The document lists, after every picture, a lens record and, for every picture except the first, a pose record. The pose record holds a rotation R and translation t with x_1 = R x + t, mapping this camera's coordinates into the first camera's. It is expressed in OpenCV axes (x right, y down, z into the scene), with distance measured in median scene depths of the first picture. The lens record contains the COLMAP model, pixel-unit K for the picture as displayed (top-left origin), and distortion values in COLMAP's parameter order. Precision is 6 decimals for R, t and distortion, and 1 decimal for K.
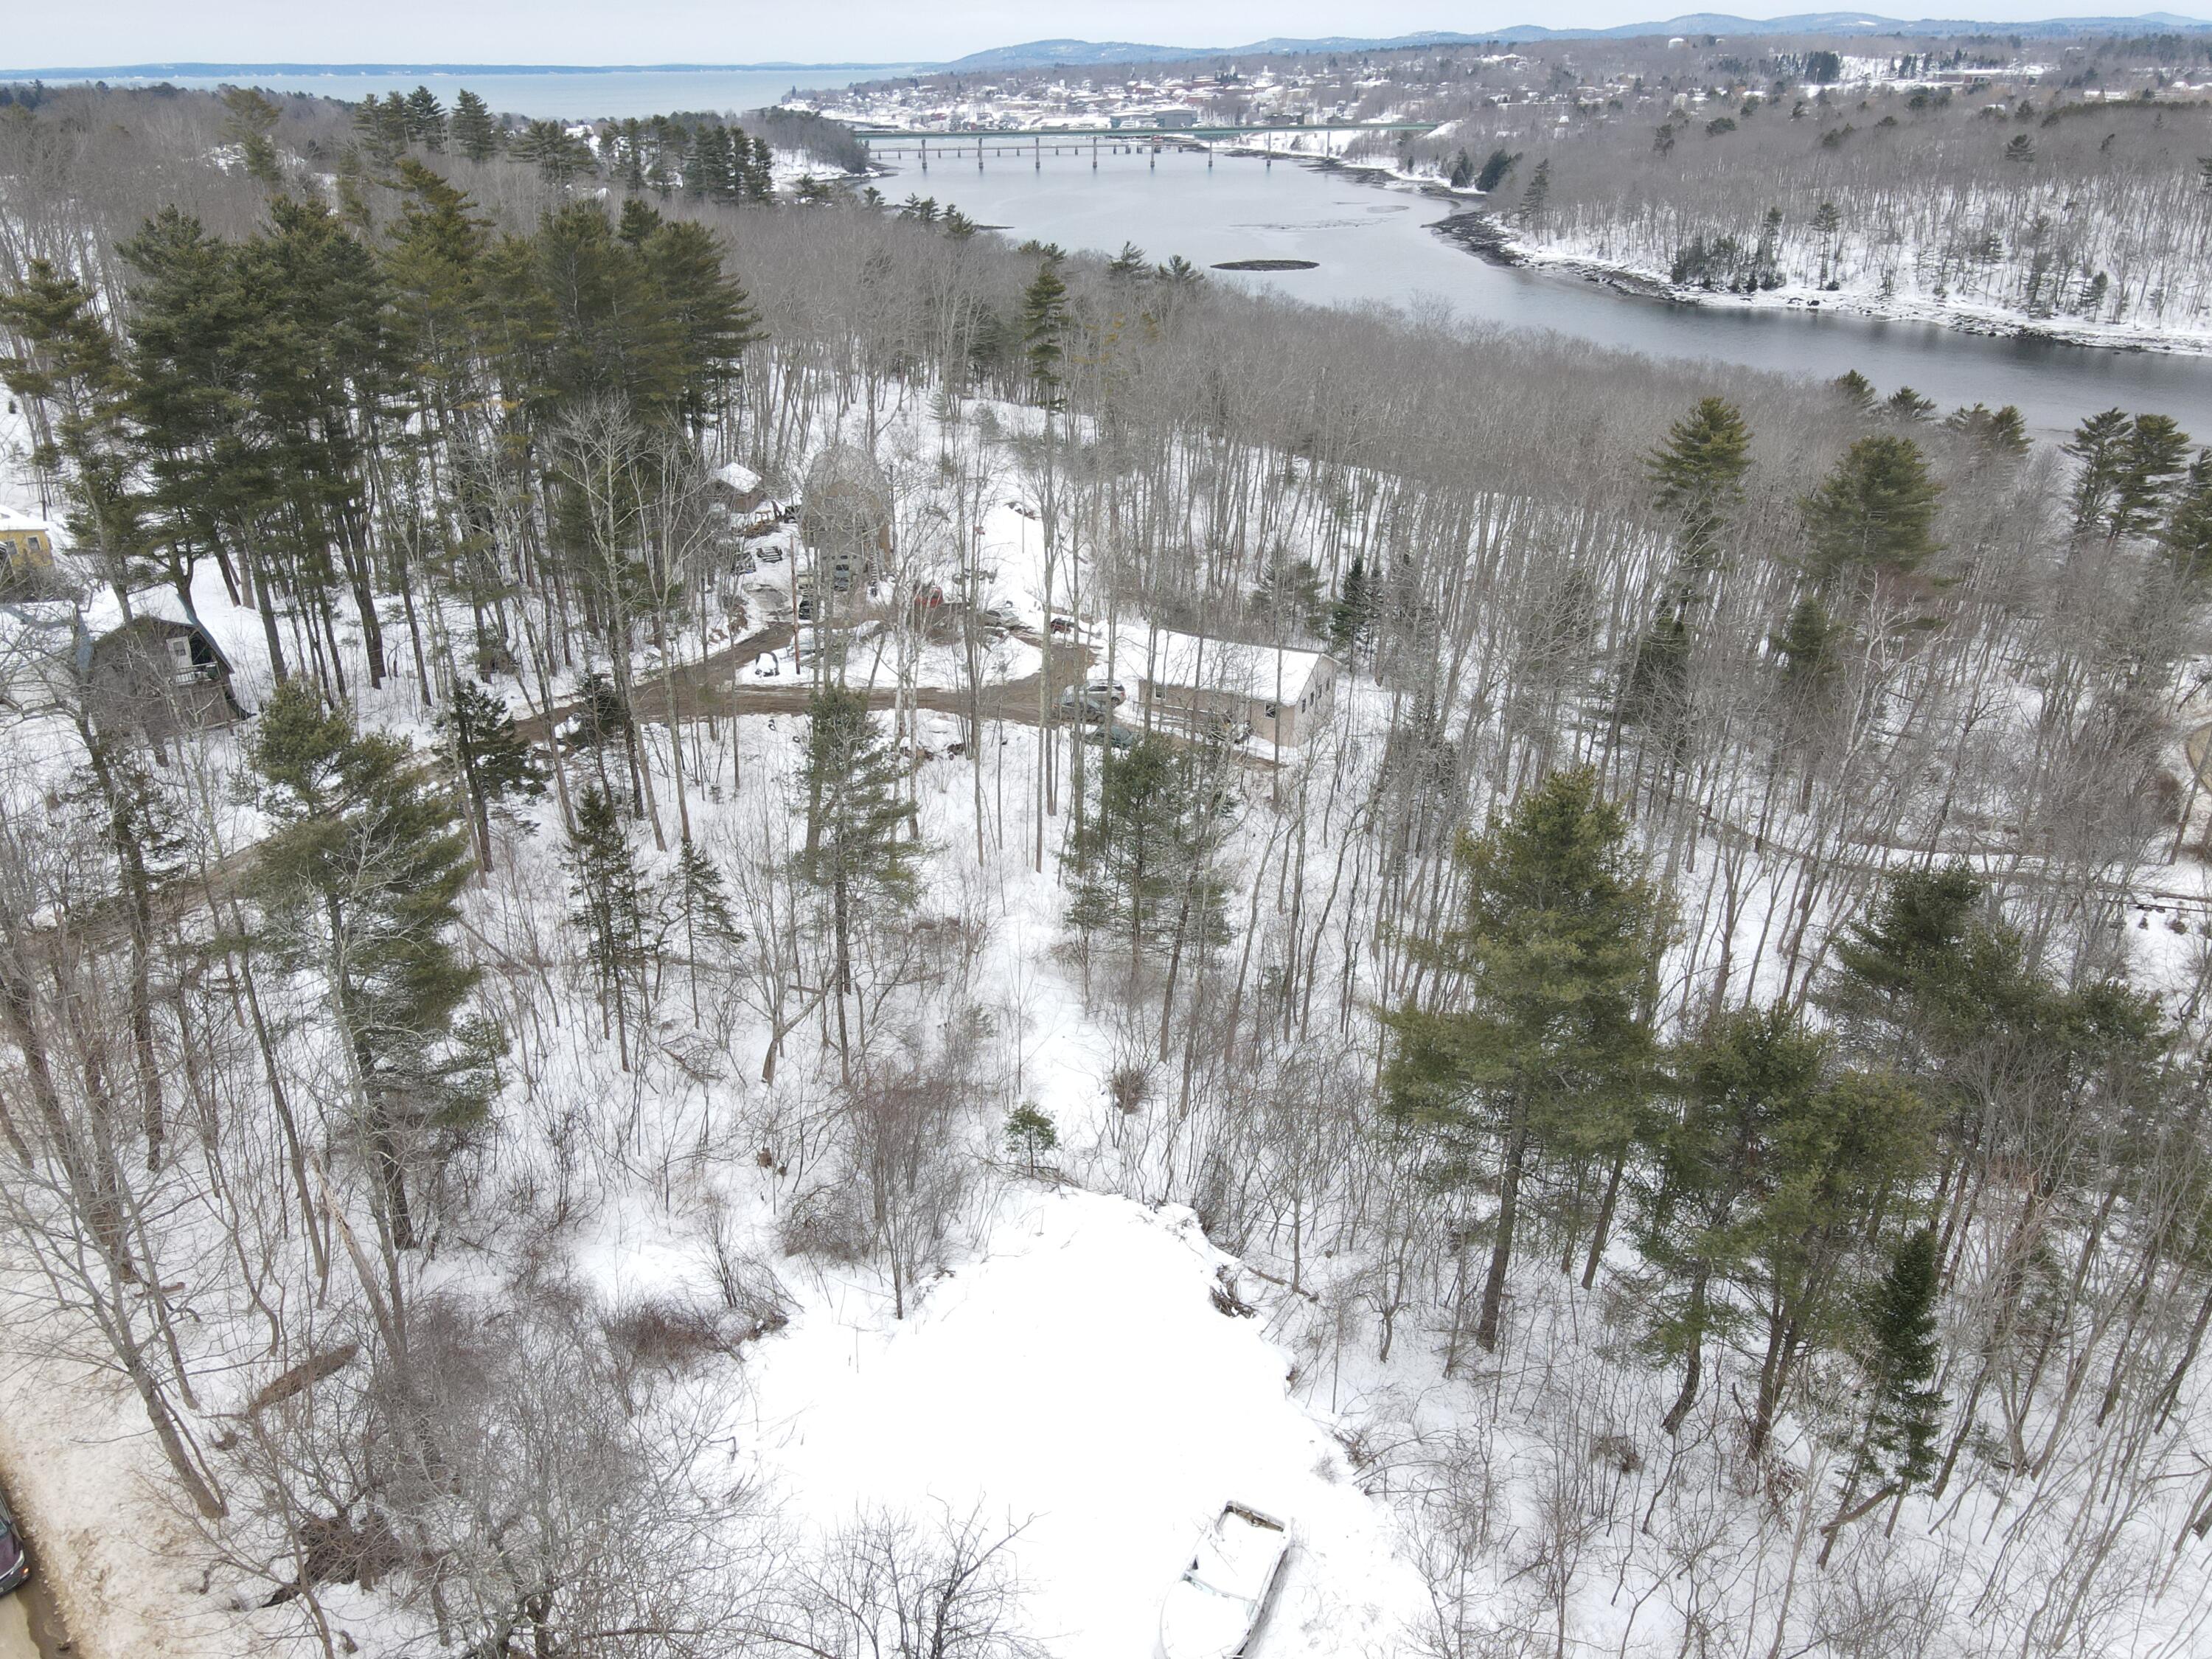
lens RADIAL K [[1627.3, 0, 1083.4], [0, 1627.3, 836.8], [0, 0, 1]] dist [0.008496, -0.002135]
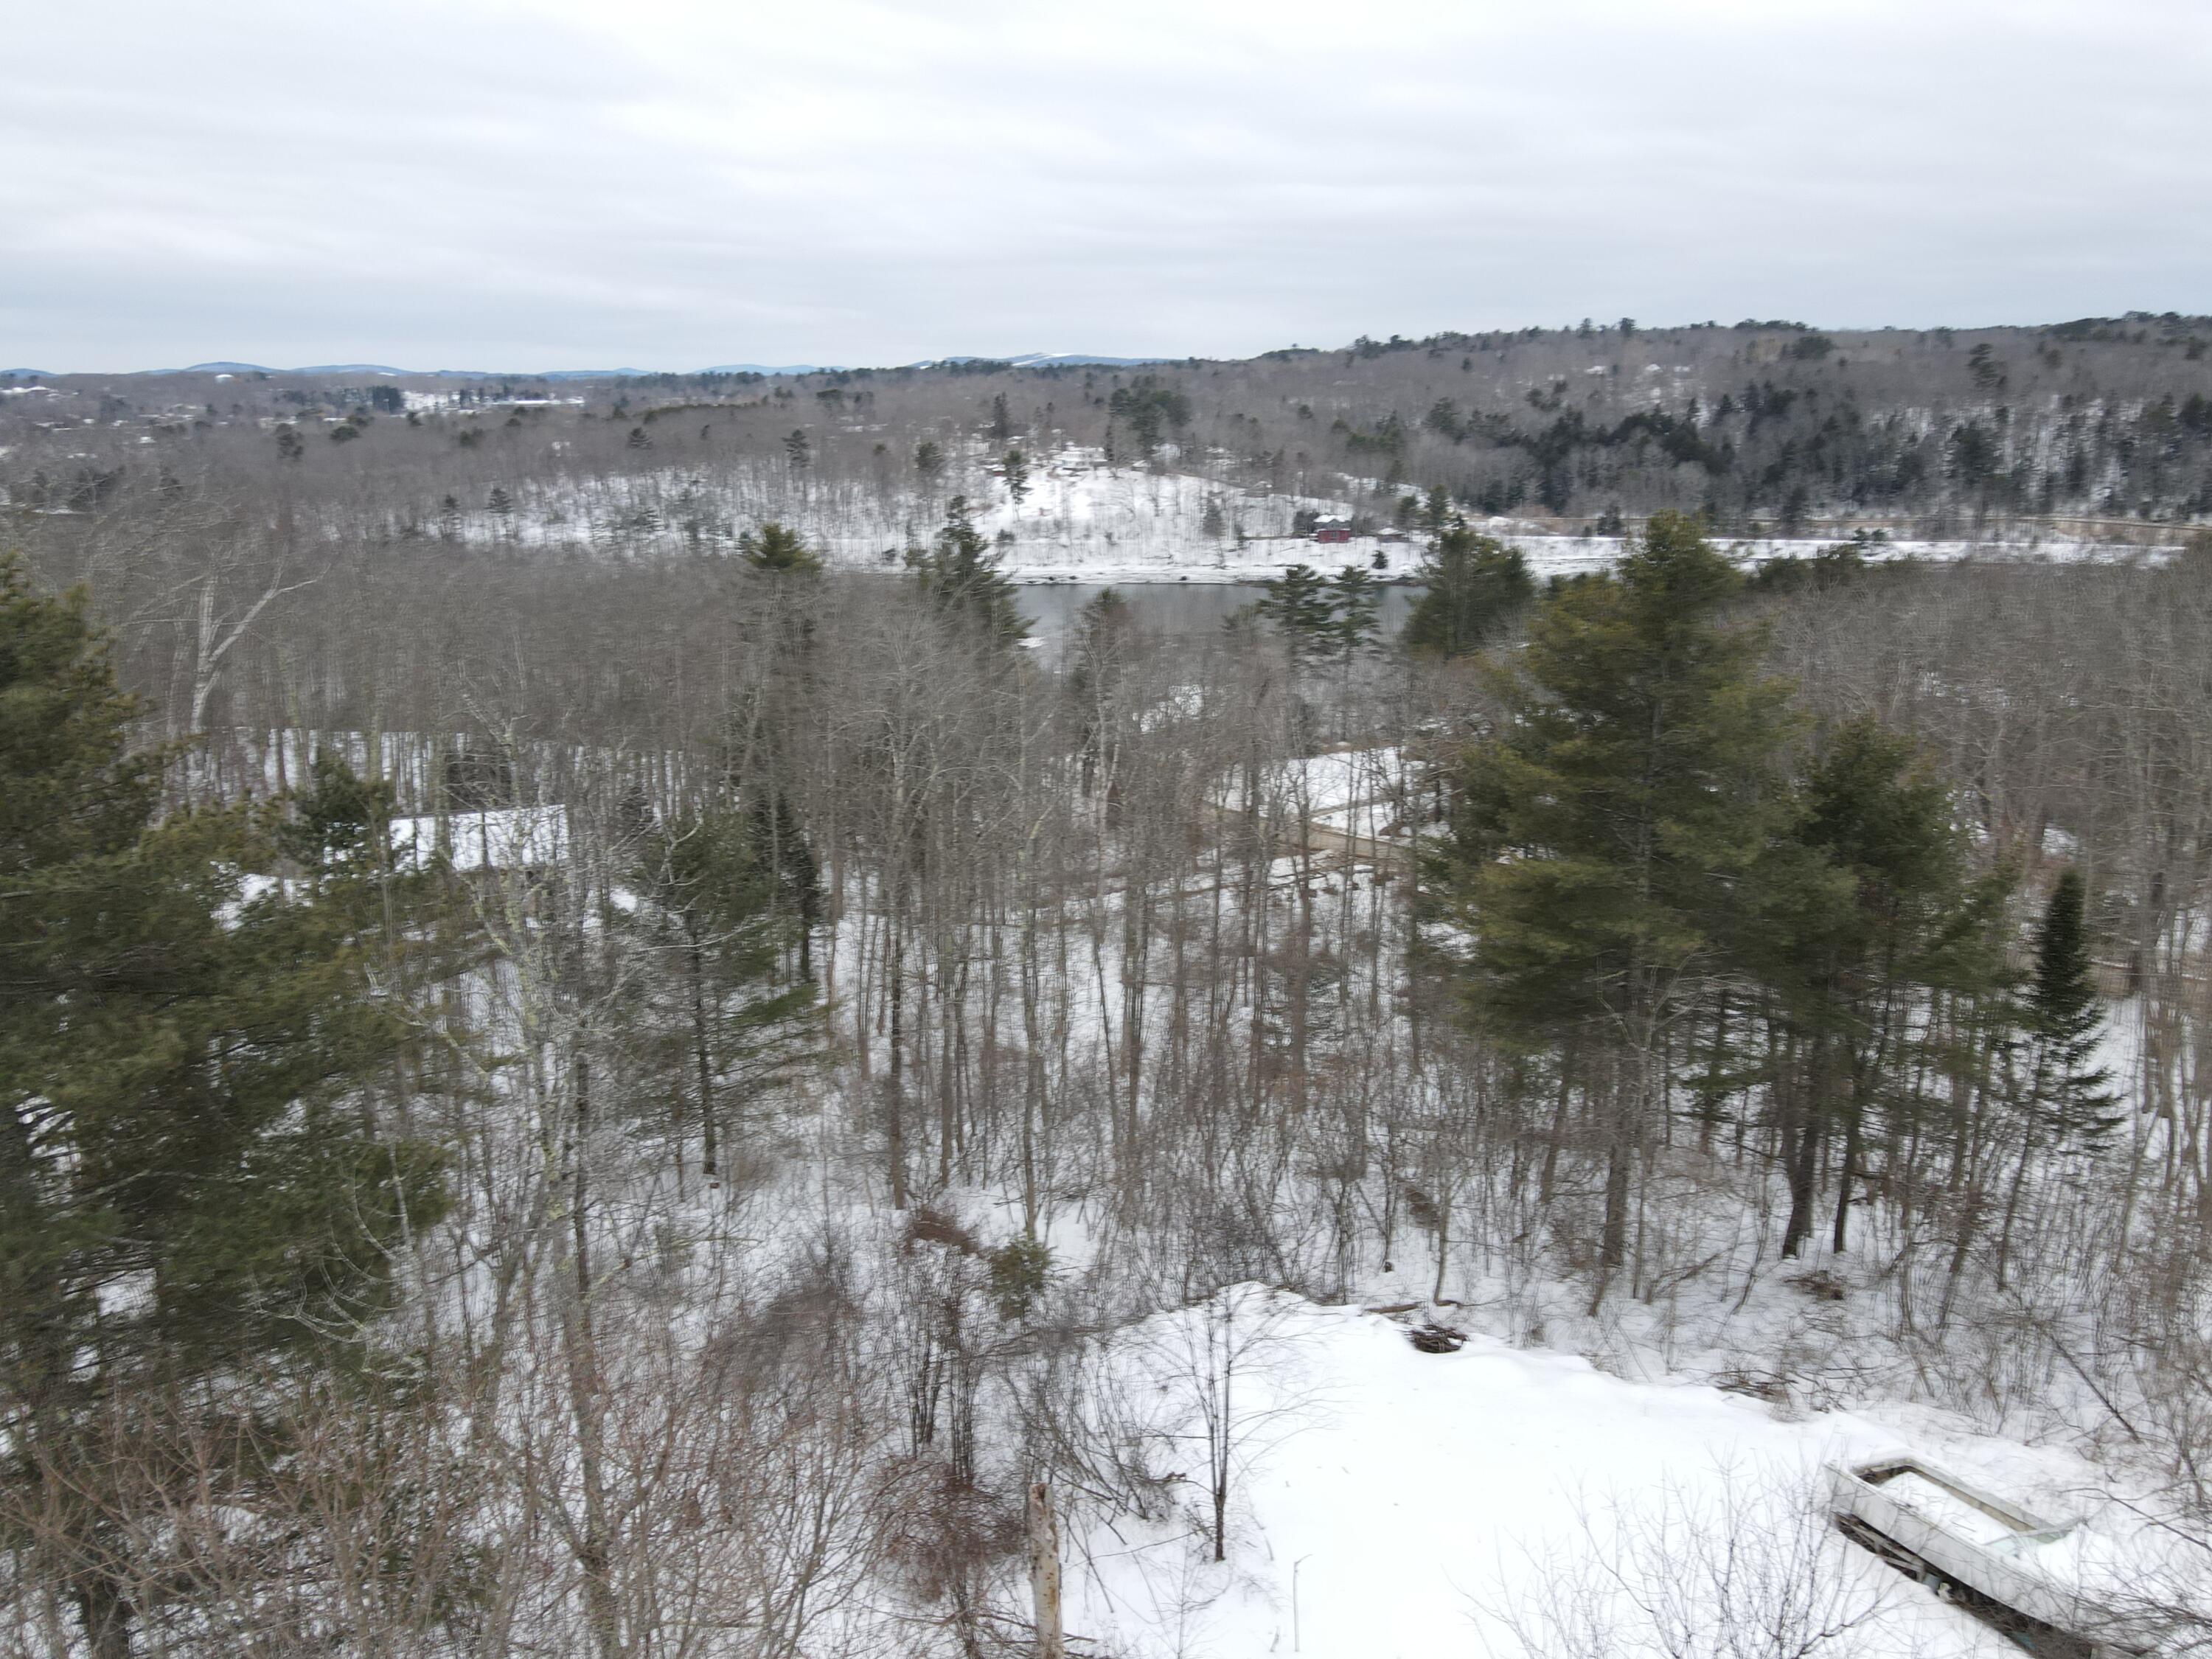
lens RADIAL K [[1620.1, 0, 1085.3], [0, 1620.1, 817.2], [0, 0, 1]] dist [0.005620, 0.045062]
pose [[0.695181, -0.180879, 0.695706, -0.112404], [0.314593, 0.946773, -0.068202, 0.014942], [-0.646339, 0.266277, 0.715082, 0.119978]]
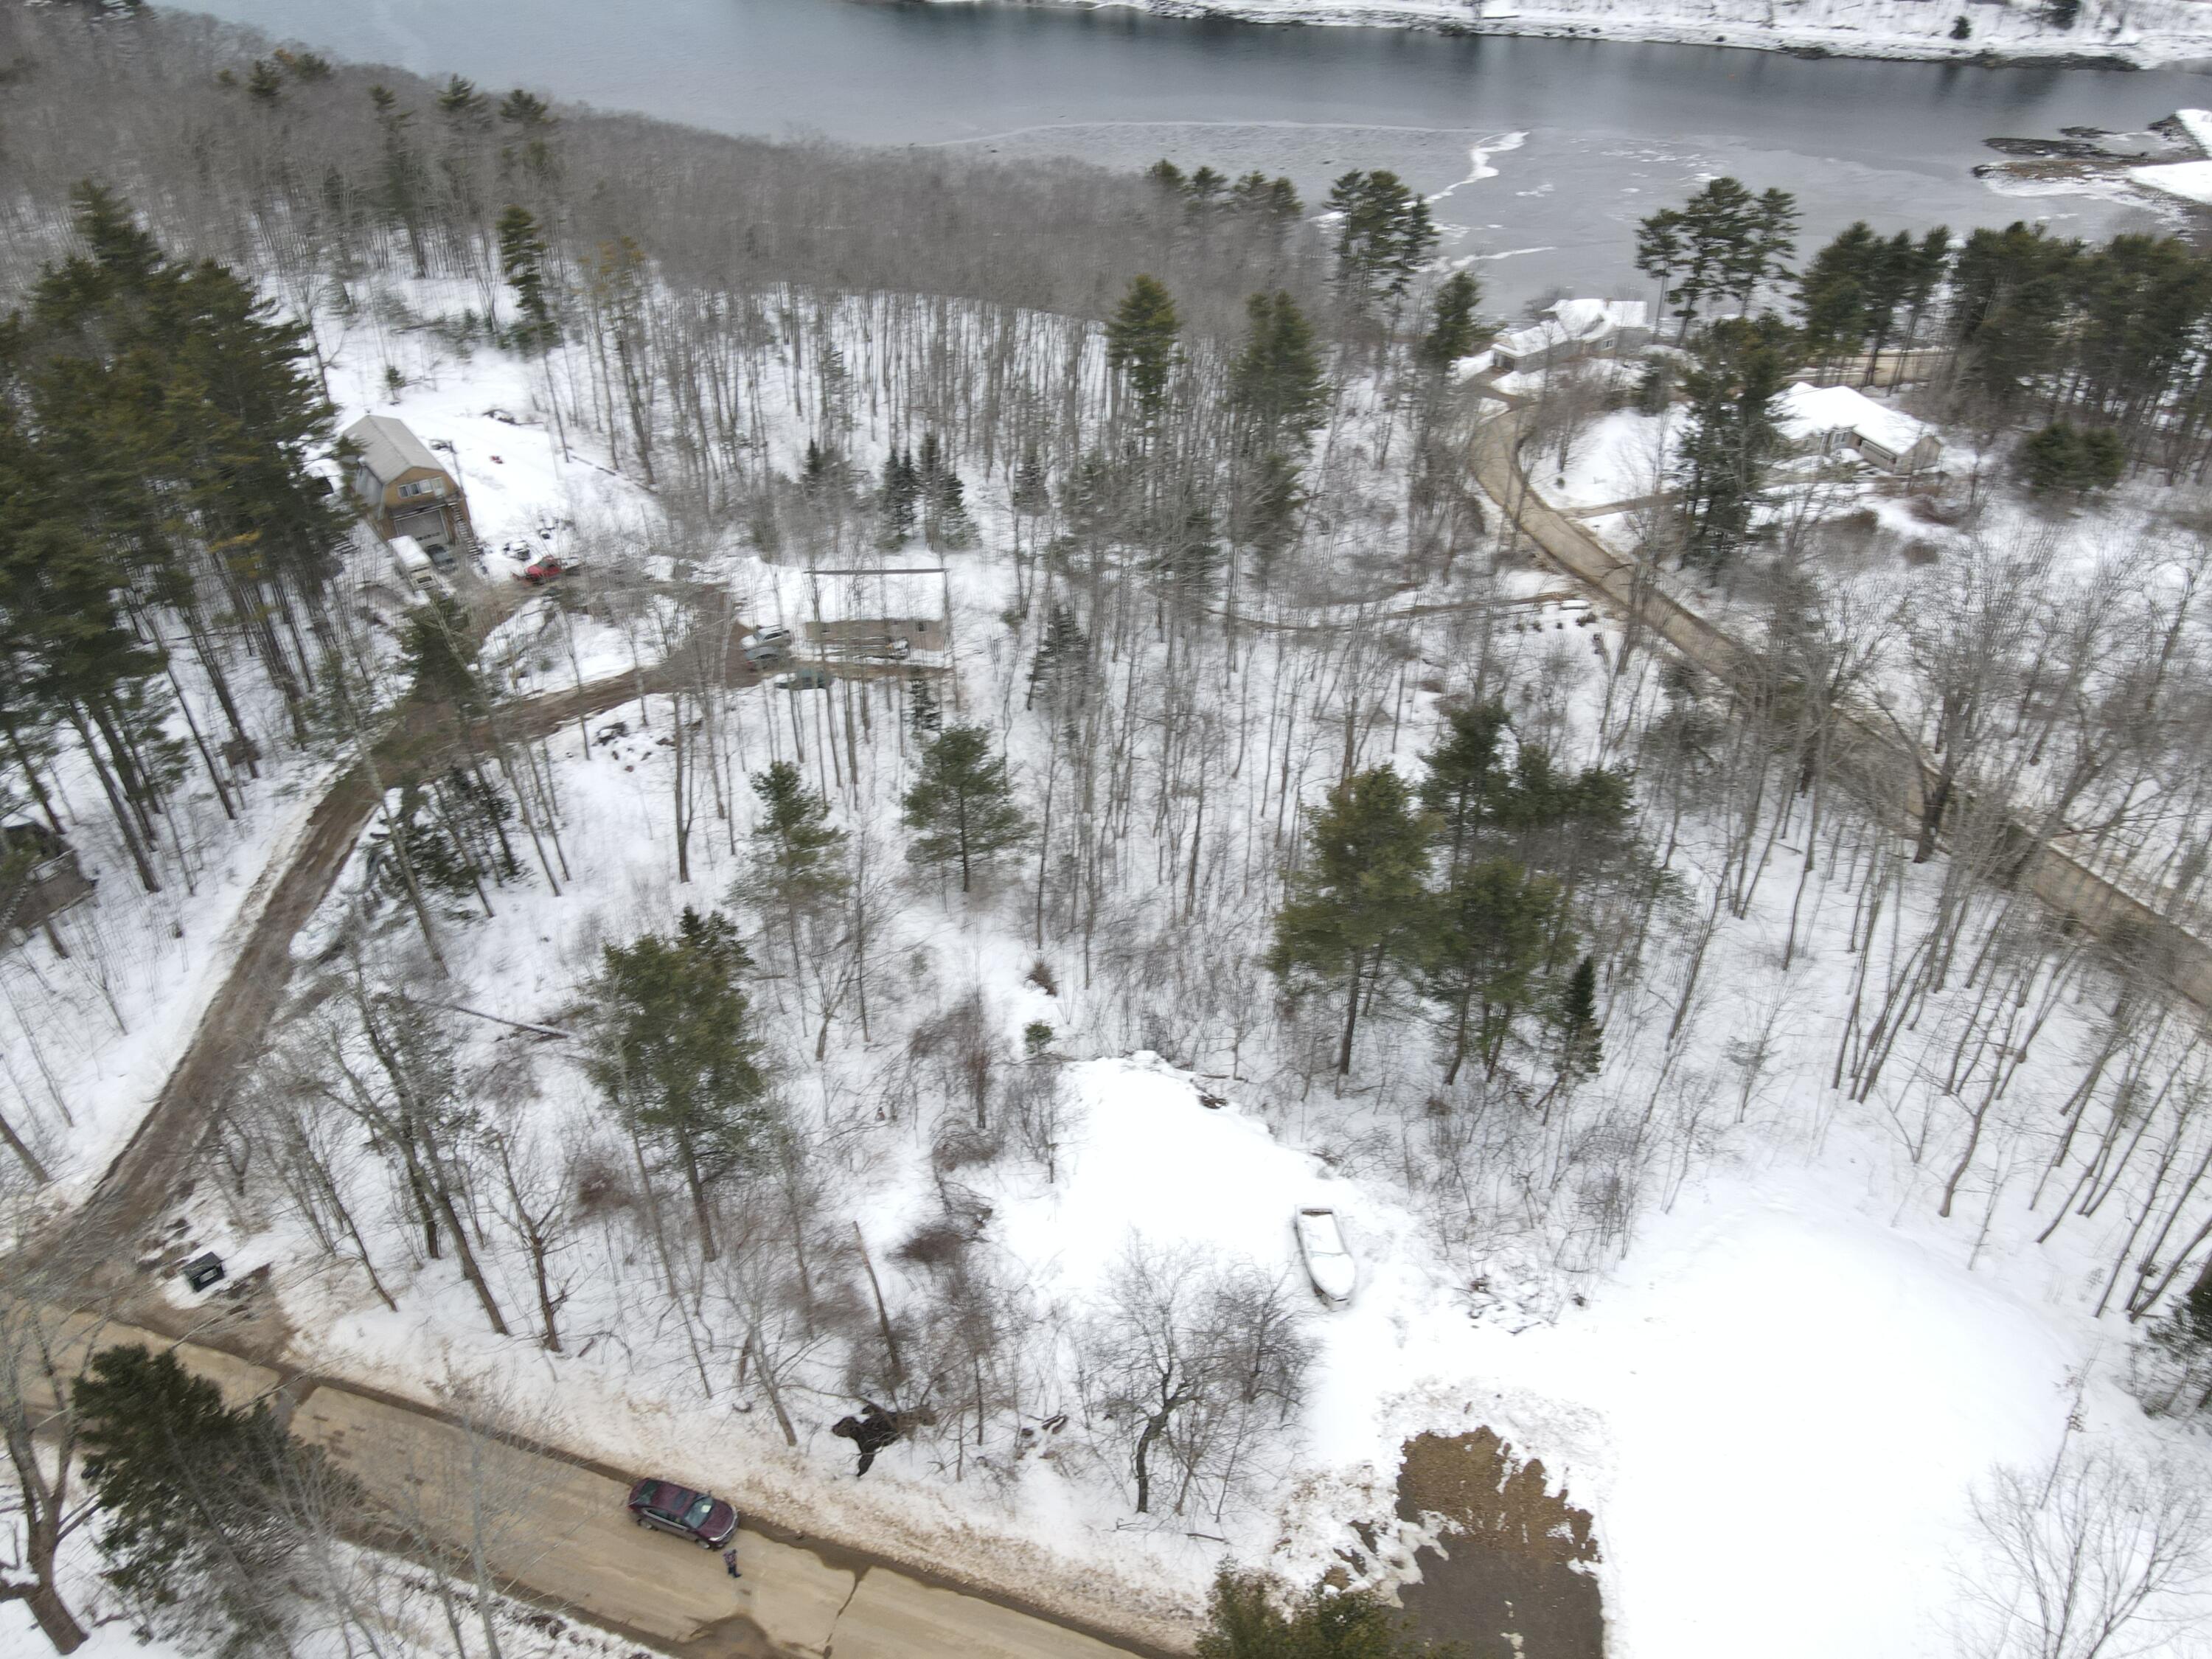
lens RADIAL K [[1621.8, 0, 1098.4], [0, 1621.8, 827.8], [0, 0, 1]] dist [-0.005176, 0.040084]
pose [[0.885481, -0.278634, 0.371869, -0.125999], [0.204426, 0.952260, 0.226738, -0.085872], [-0.417293, -0.124753, 0.900169, -0.090688]]
